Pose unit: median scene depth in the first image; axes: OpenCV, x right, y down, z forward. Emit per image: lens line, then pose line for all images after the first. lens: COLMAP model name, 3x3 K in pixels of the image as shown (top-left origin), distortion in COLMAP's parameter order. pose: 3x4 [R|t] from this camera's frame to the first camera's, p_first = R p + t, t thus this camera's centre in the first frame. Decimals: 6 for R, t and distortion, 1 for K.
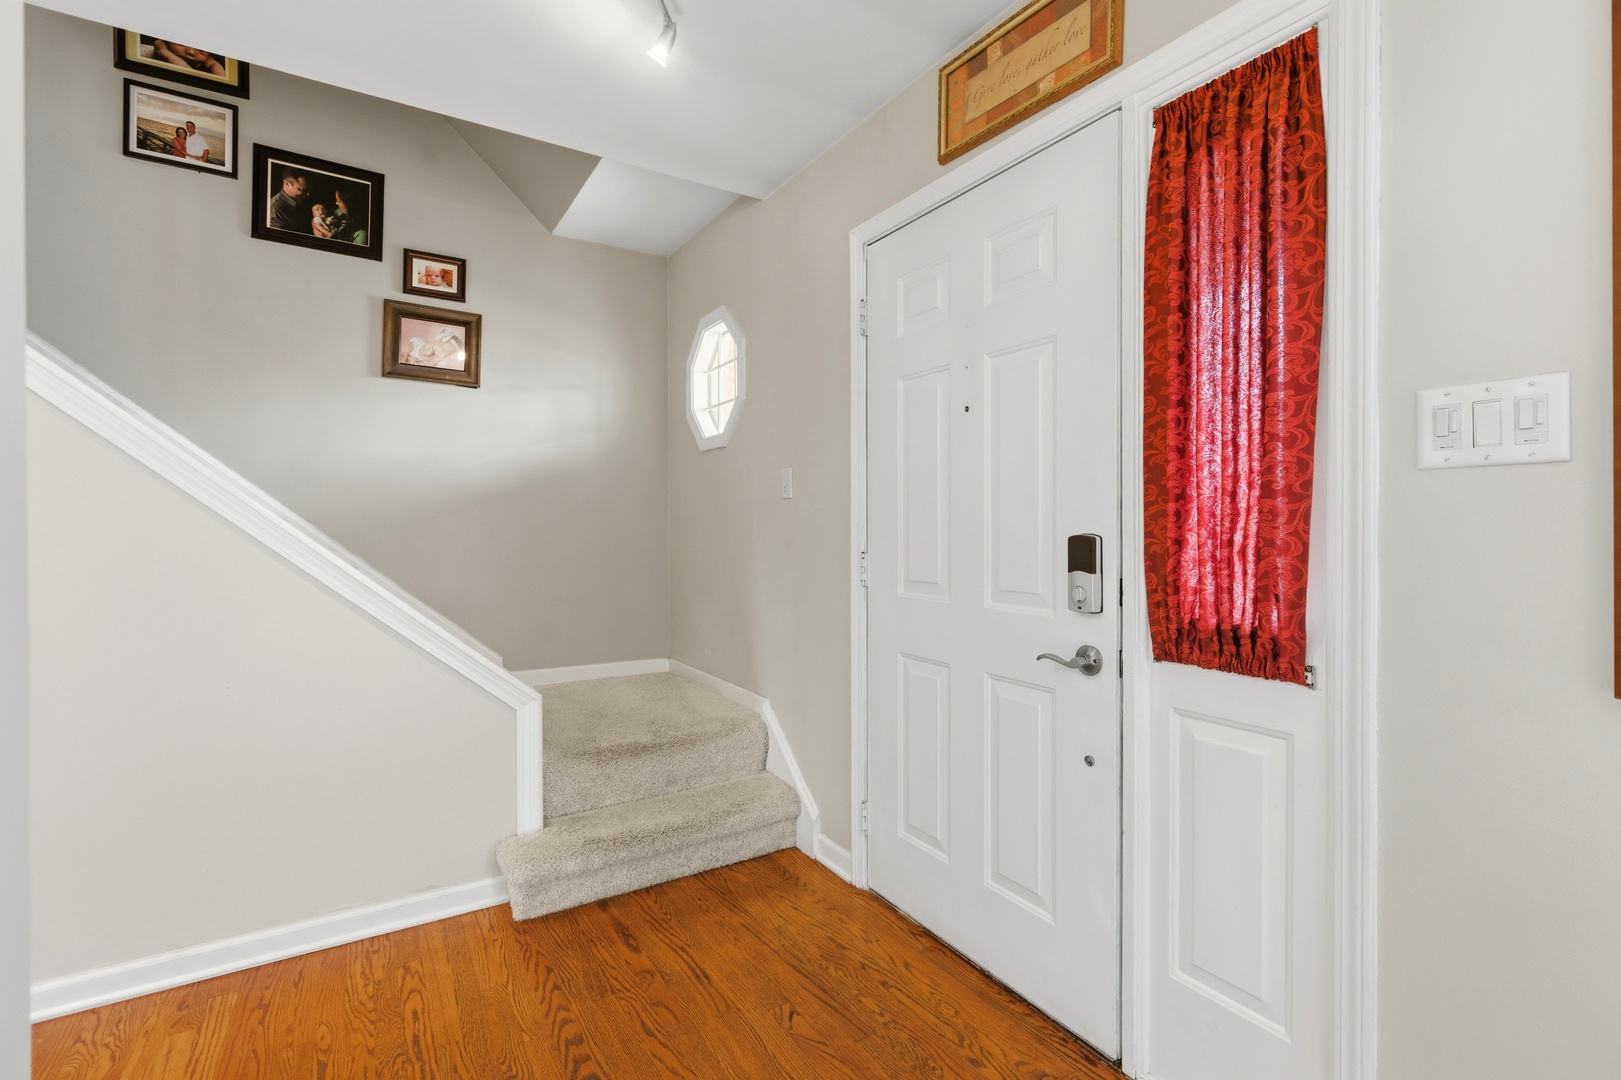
lens RADIAL K [[737.2, 0, 820.5], [0, 737.2, 526.8], [0, 0, 1]] dist [-0.000531, 0.000497]
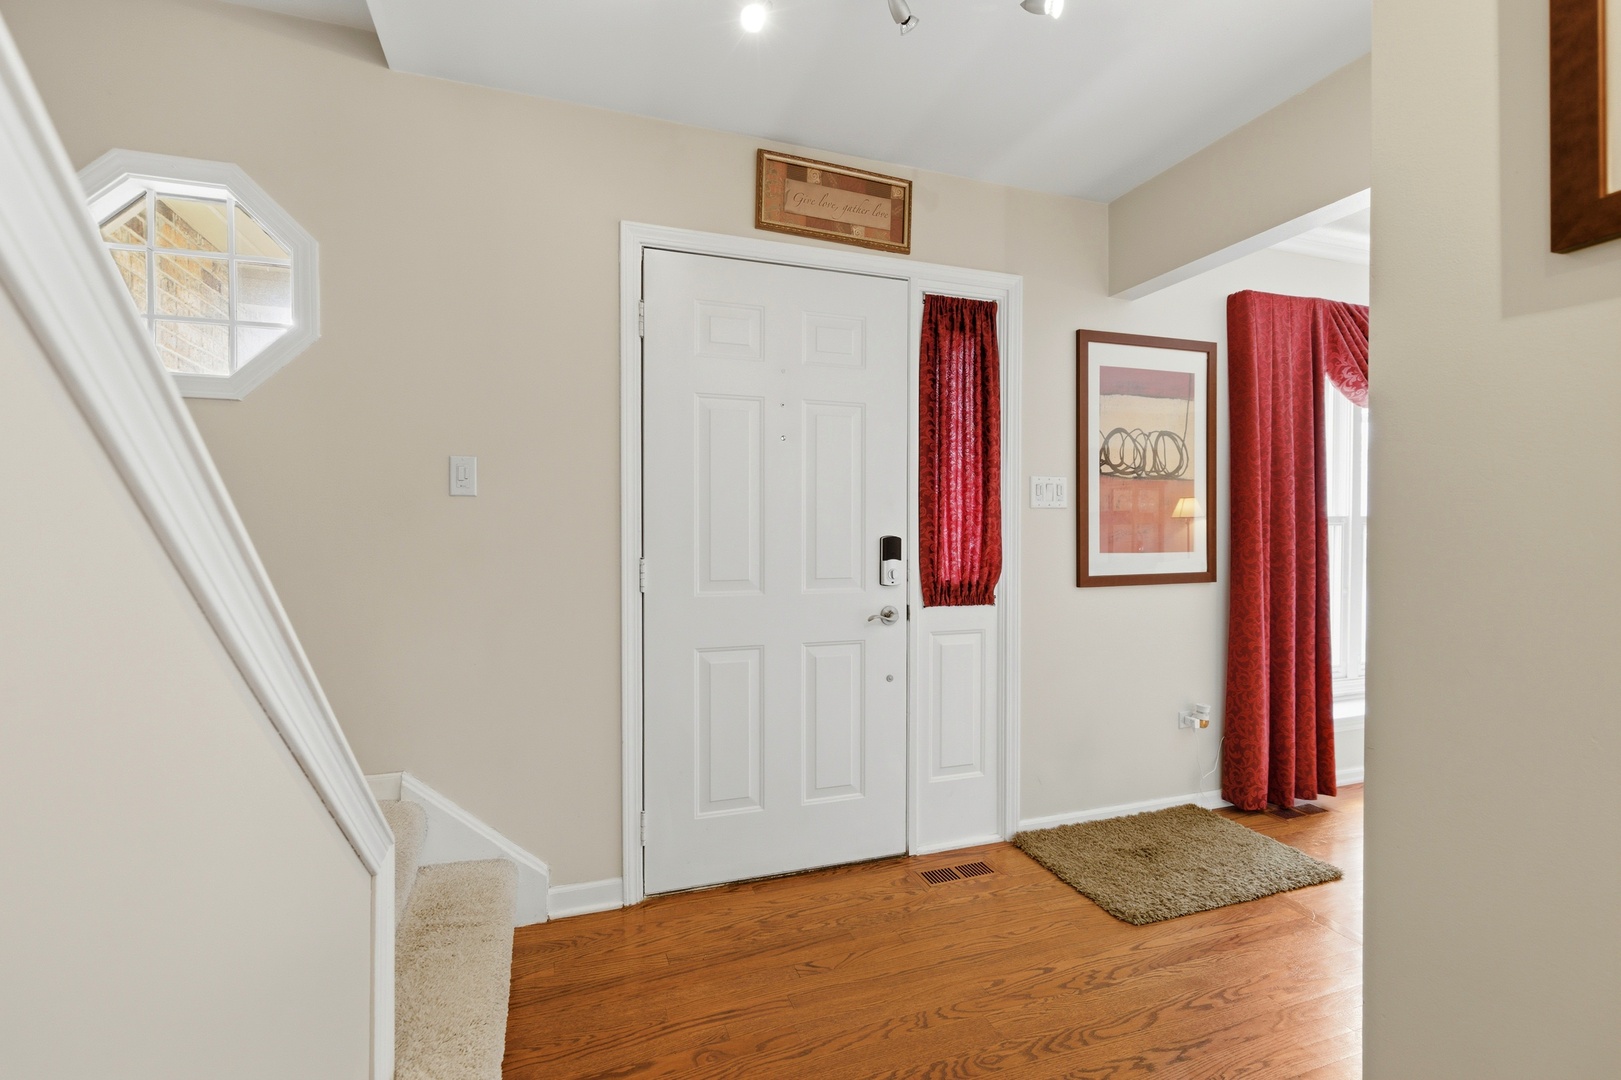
lens RADIAL K [[737.2, 0, 813.8], [0, 737.2, 535.8], [0, 0, 1]] dist [-0.000531, 0.000497]
pose [[0.222288, -0.005400, 0.974966, -1.200754], [0.003636, 0.999982, 0.004709, 0.001645], [-0.974974, 0.002498, 0.222304, 0.790918]]
